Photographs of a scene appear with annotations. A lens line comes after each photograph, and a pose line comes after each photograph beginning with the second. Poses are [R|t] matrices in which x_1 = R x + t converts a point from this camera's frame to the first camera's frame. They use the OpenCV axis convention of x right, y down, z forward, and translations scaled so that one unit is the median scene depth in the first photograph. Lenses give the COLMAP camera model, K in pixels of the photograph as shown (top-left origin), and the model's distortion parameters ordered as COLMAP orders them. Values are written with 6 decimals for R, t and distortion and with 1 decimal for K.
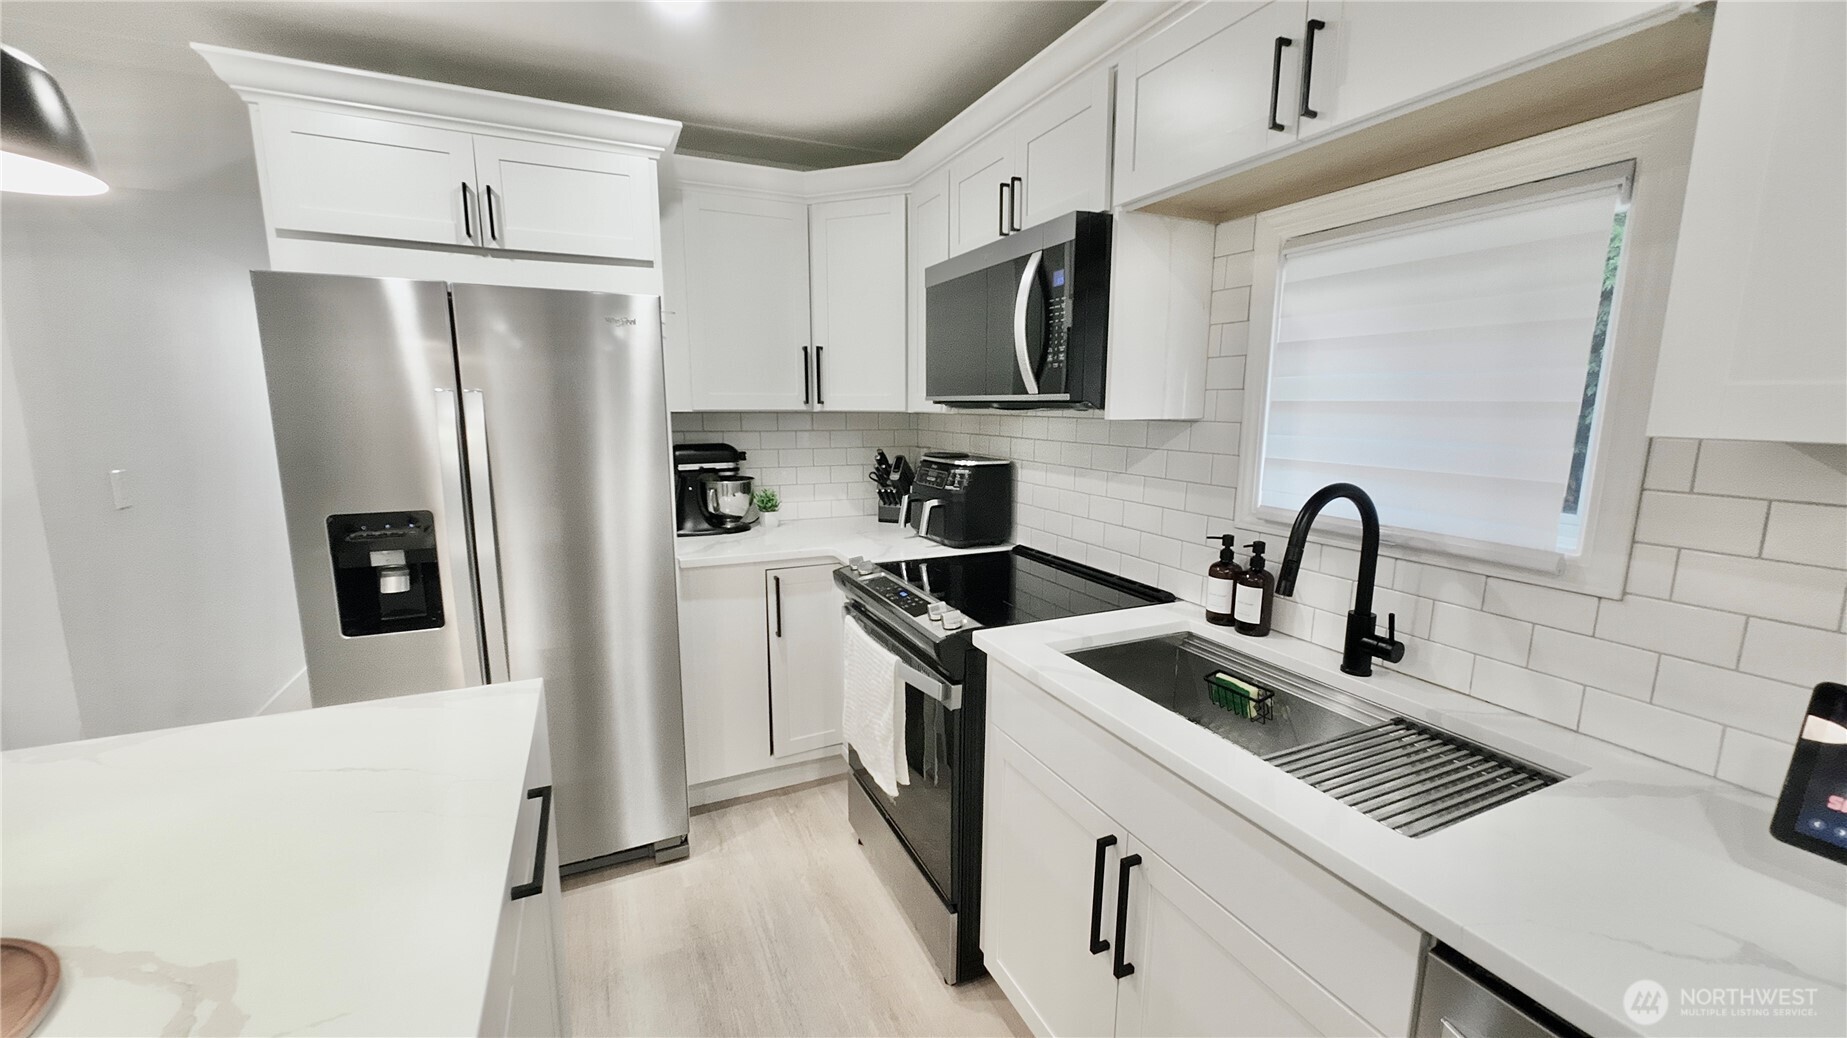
lens RADIAL K [[699.4, 0, 907.3], [0, 699.4, 523.2], [0, 0, 1]] dist [-0.000712, 0.000648]
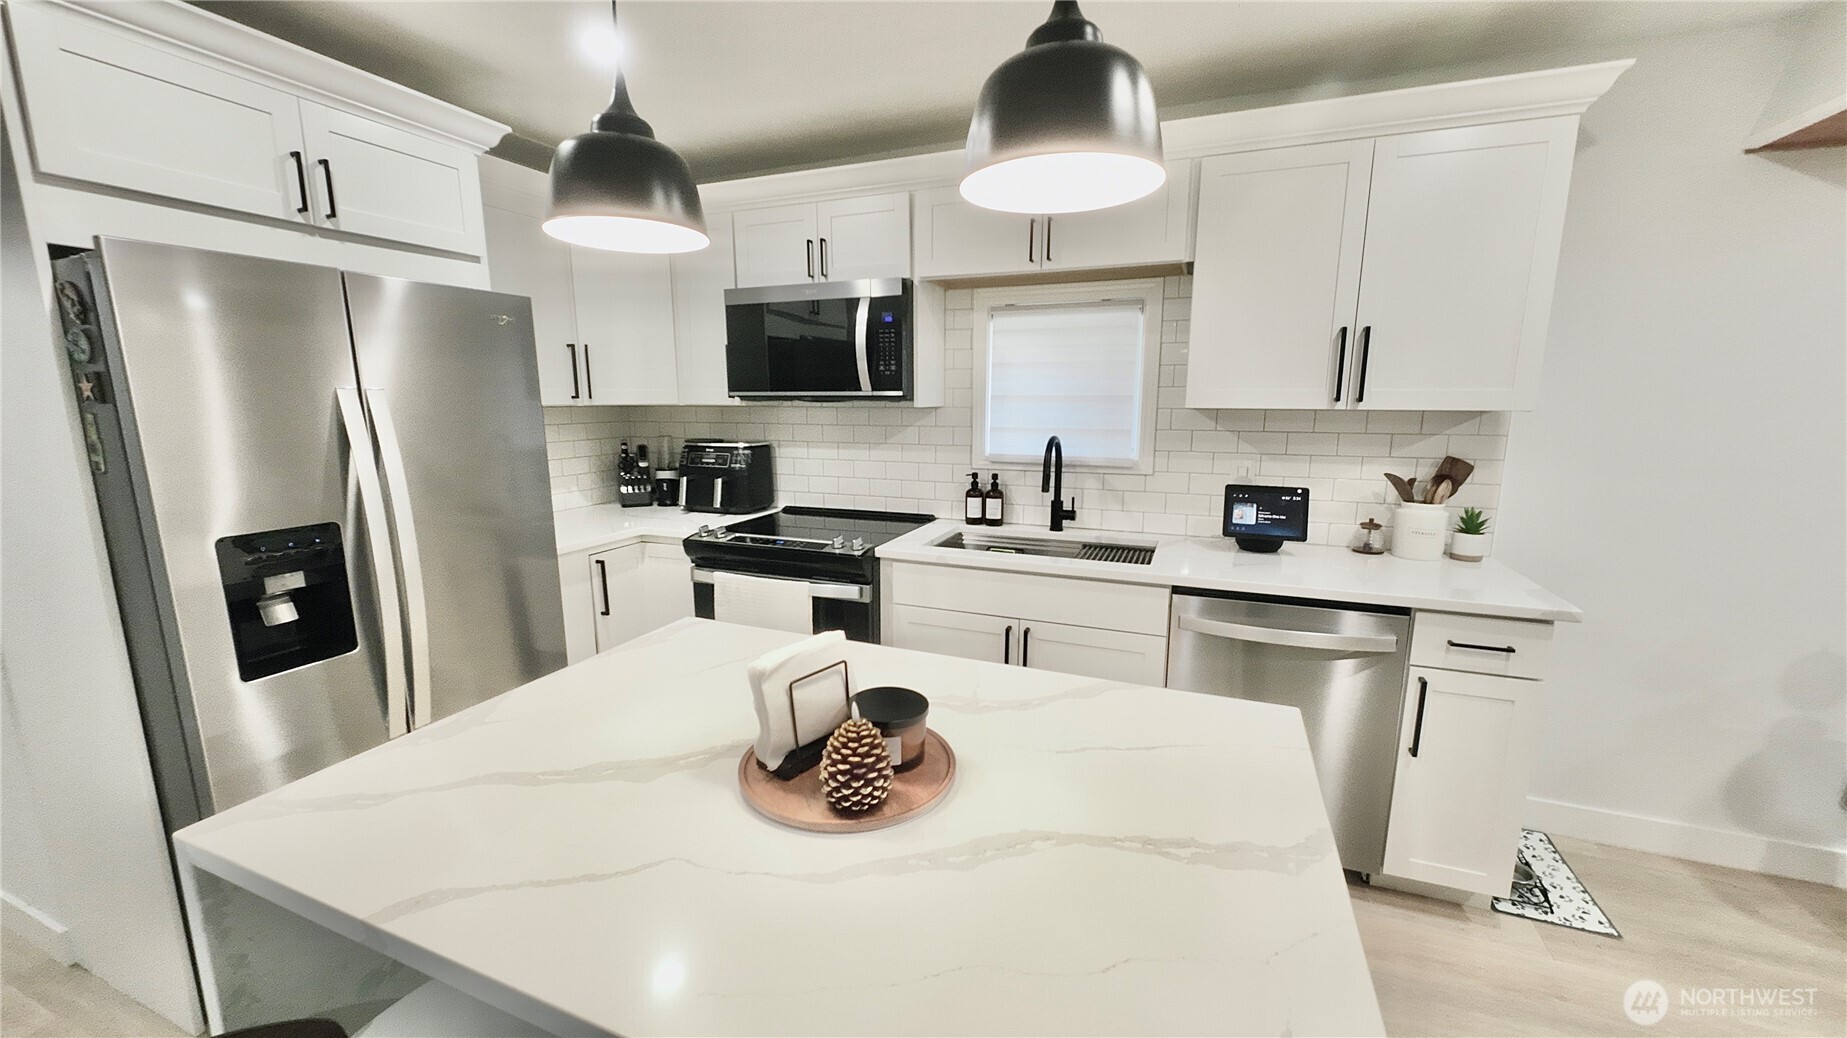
lens RADIAL K [[699.4, 0, 914.8], [0, 699.4, 522.6], [0, 0, 1]] dist [-0.000712, 0.000648]
pose [[0.733789, -0.127472, 0.667312, -0.682722], [0.117979, 0.991225, 0.059615, 0.015536], [-0.669055, 0.034984, 0.742389, -0.154005]]
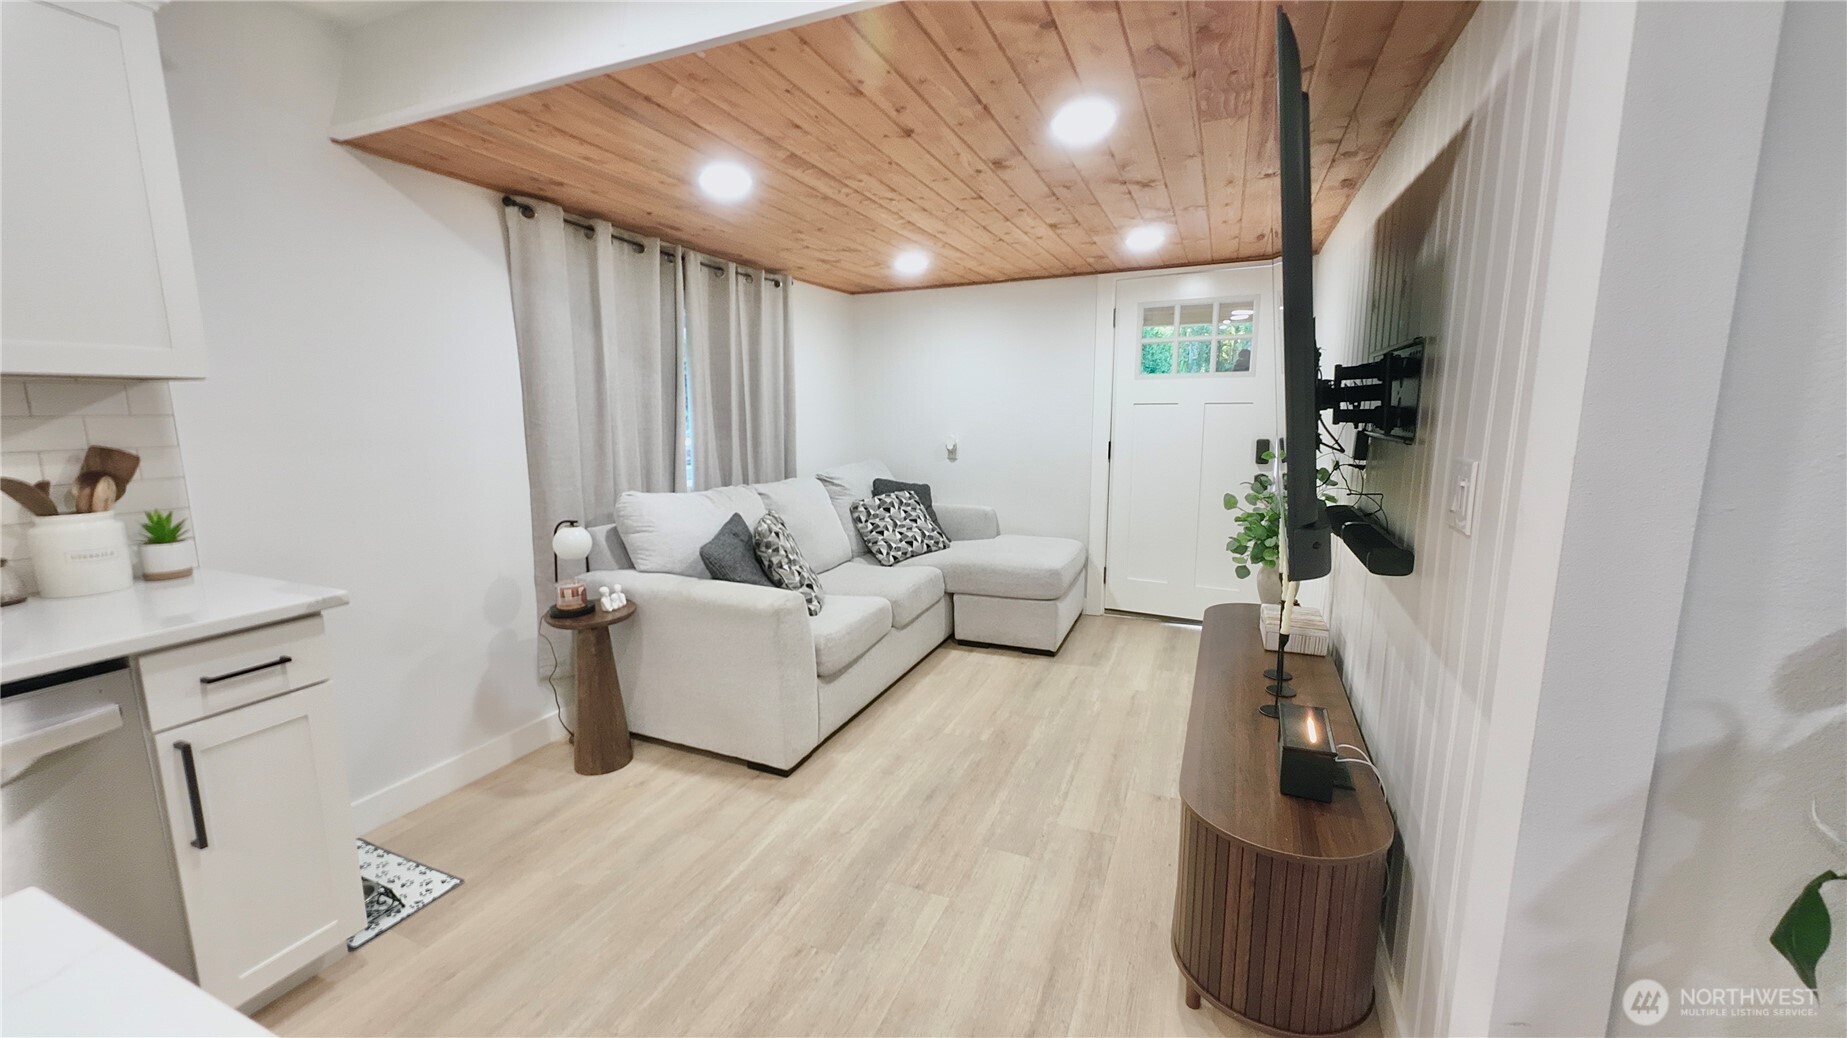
lens RADIAL K [[699.4, 0, 919.9], [0, 699.4, 520.1], [0, 0, 1]] dist [-0.000712, 0.000648]
pose [[-0.675515, -0.119680, 0.727569, -0.537967], [0.119723, 0.955842, 0.268387, 0.055994], [-0.727562, 0.268406, -0.631357, -0.061974]]
